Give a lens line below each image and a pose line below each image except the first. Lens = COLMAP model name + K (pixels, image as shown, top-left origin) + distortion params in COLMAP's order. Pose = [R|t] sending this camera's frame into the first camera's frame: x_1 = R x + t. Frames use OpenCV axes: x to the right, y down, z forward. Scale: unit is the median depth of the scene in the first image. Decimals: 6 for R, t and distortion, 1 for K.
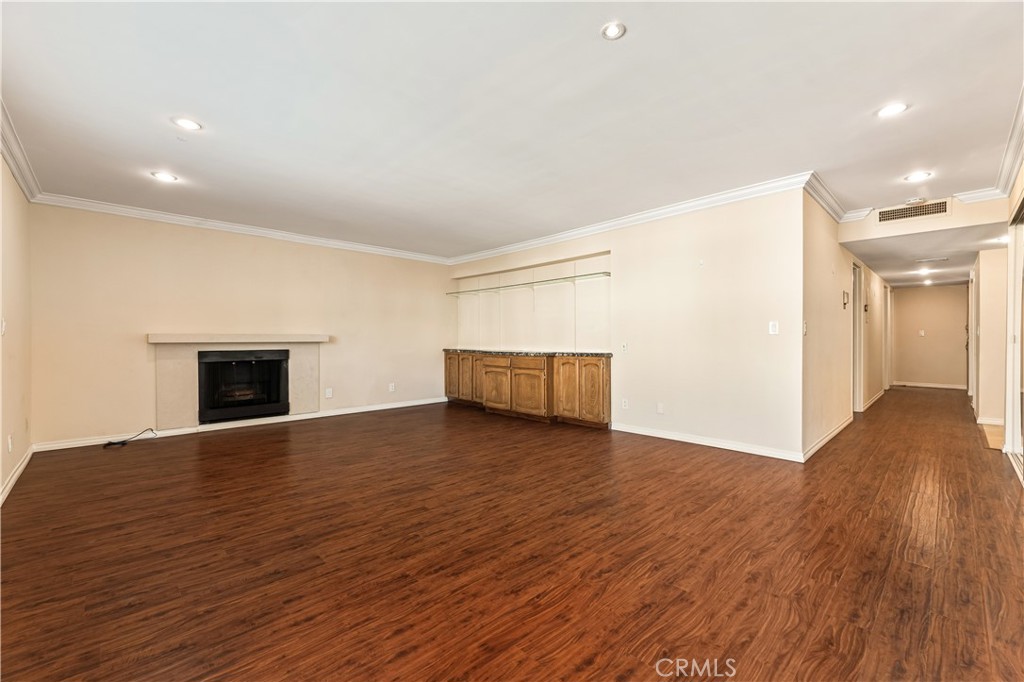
lens RADIAL K [[418.2, 0, 512.0], [0, 418.2, 341.0], [0, 0, 1]] dist [0.001050, -0.000052]
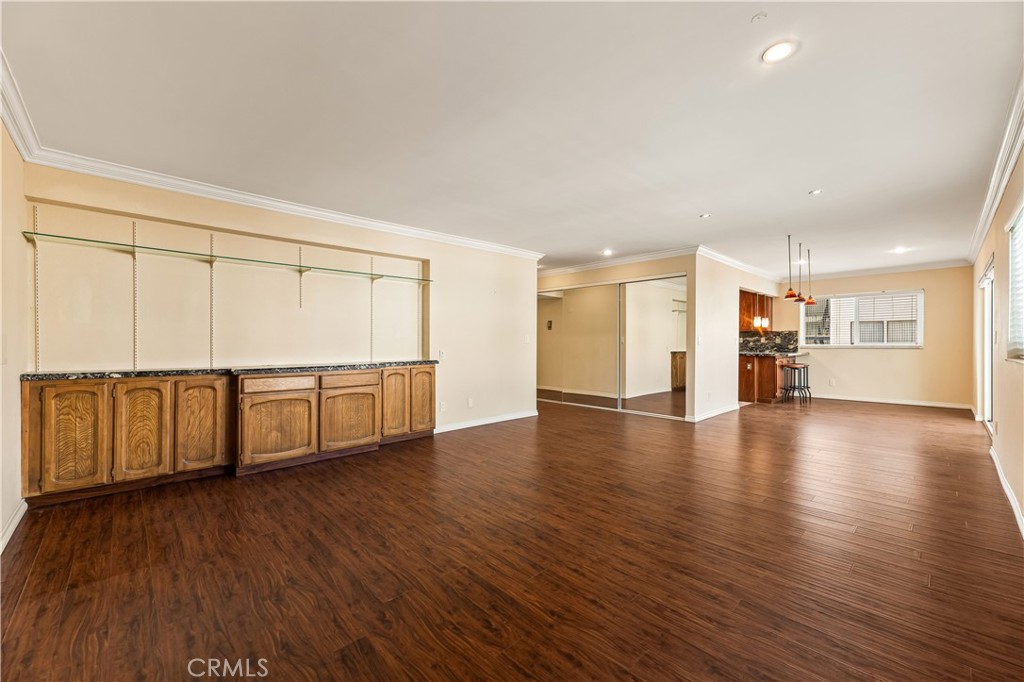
lens RADIAL K [[427.2, 0, 515.6], [0, 427.2, 345.1], [0, 0, 1]] dist [-0.032229, 0.000206]
pose [[-0.000326, 0.000230, 1.000000, -1.054710], [0.010557, 0.999944, -0.000227, -0.007513], [-0.999944, 0.010557, -0.000328, 1.031265]]
